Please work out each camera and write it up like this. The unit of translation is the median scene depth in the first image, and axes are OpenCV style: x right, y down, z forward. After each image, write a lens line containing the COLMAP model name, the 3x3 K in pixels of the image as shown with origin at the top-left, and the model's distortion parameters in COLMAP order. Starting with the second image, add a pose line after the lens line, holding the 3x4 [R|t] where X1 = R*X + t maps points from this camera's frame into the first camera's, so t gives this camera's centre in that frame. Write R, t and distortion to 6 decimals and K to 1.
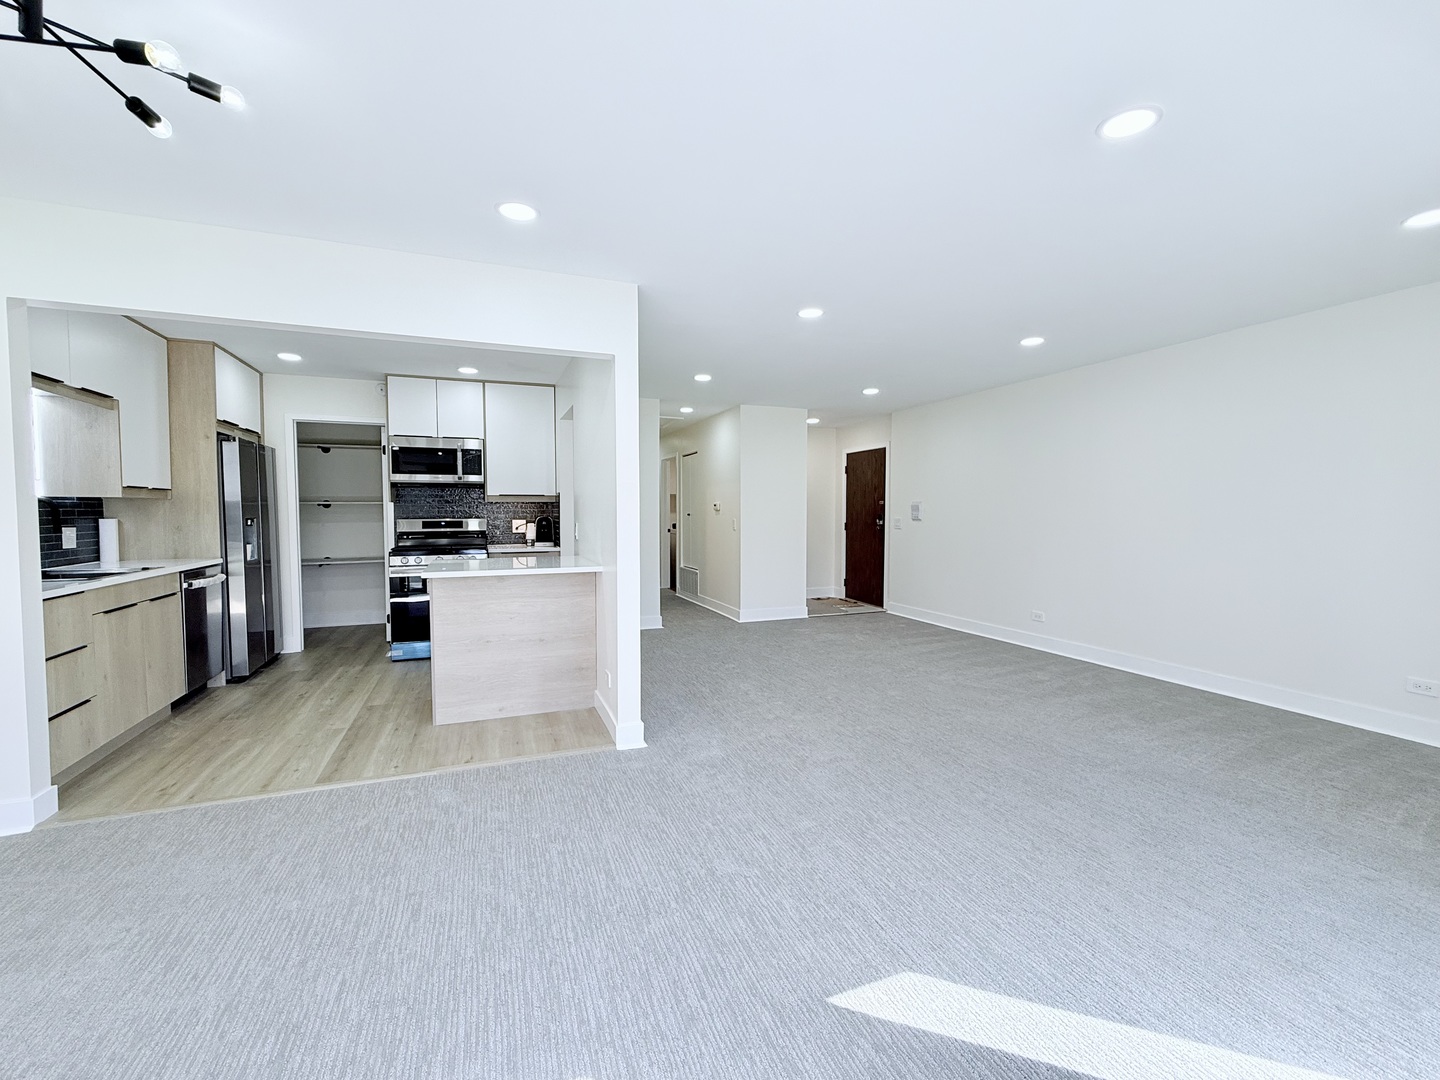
lens RADIAL K [[614.1, 0, 719.7], [0, 614.1, 539.1], [0, 0, 1]] dist [0.000185, 0.000085]
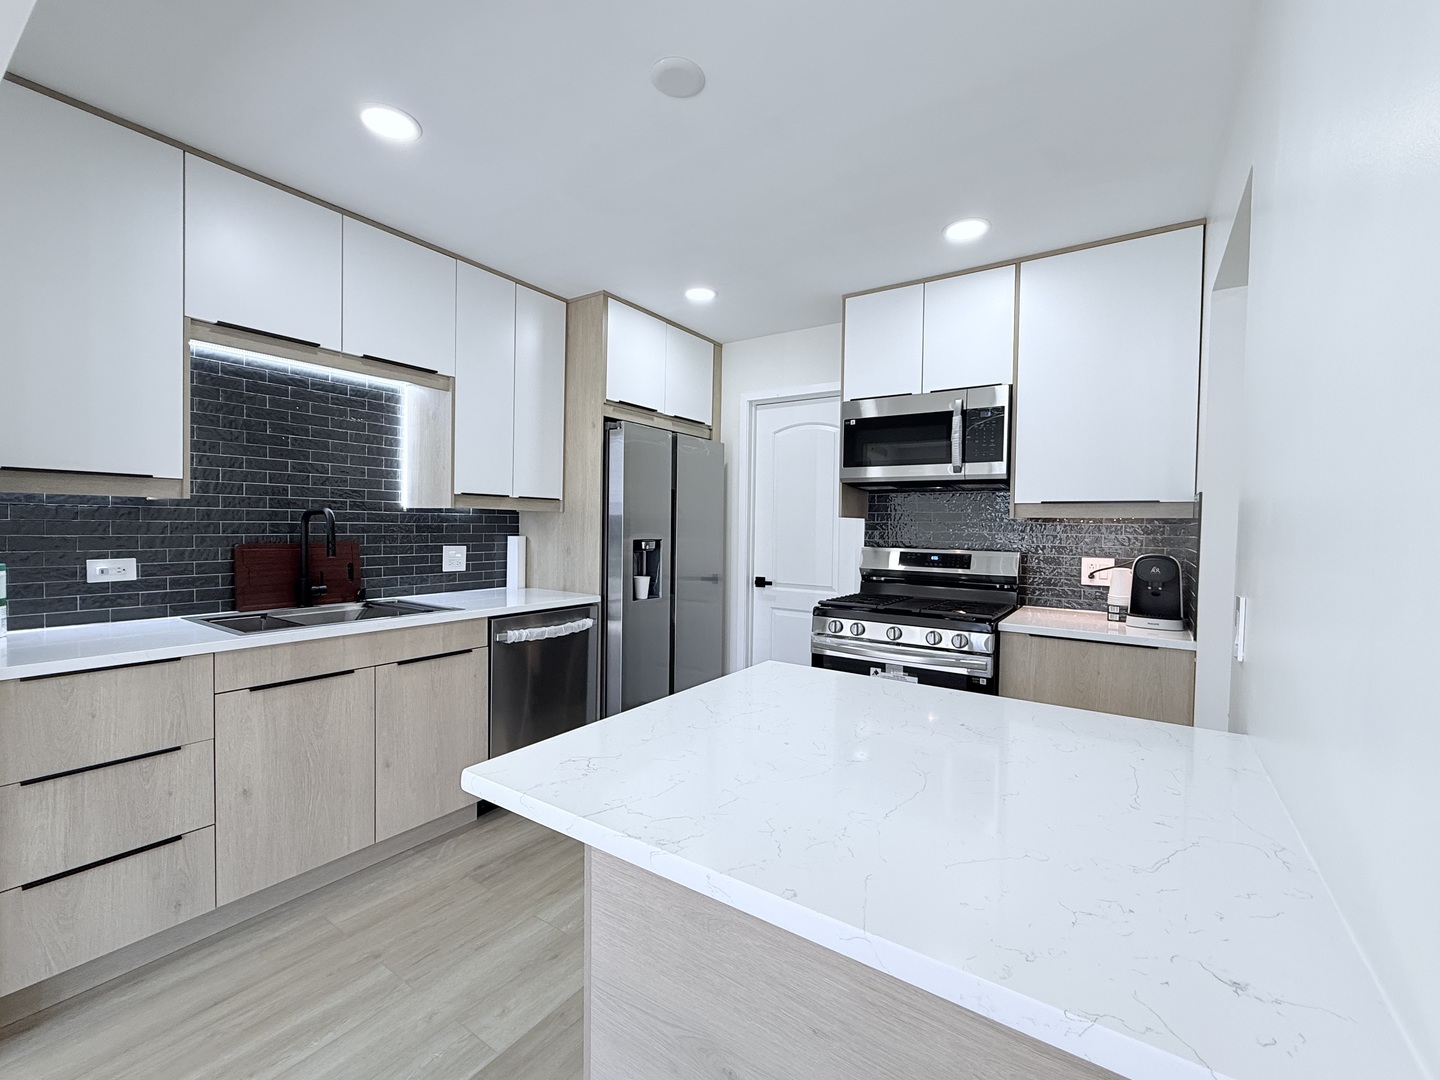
lens RADIAL K [[614.1, 0, 719.7], [0, 614.1, 539.1], [0, 0, 1]] dist [0.000185, 0.000085]
pose [[0.565789, 0.028992, -0.824040, -0.153144], [-0.055714, 0.998442, -0.003126, -0.038912], [0.822665, 0.047679, 0.566523, 0.708124]]
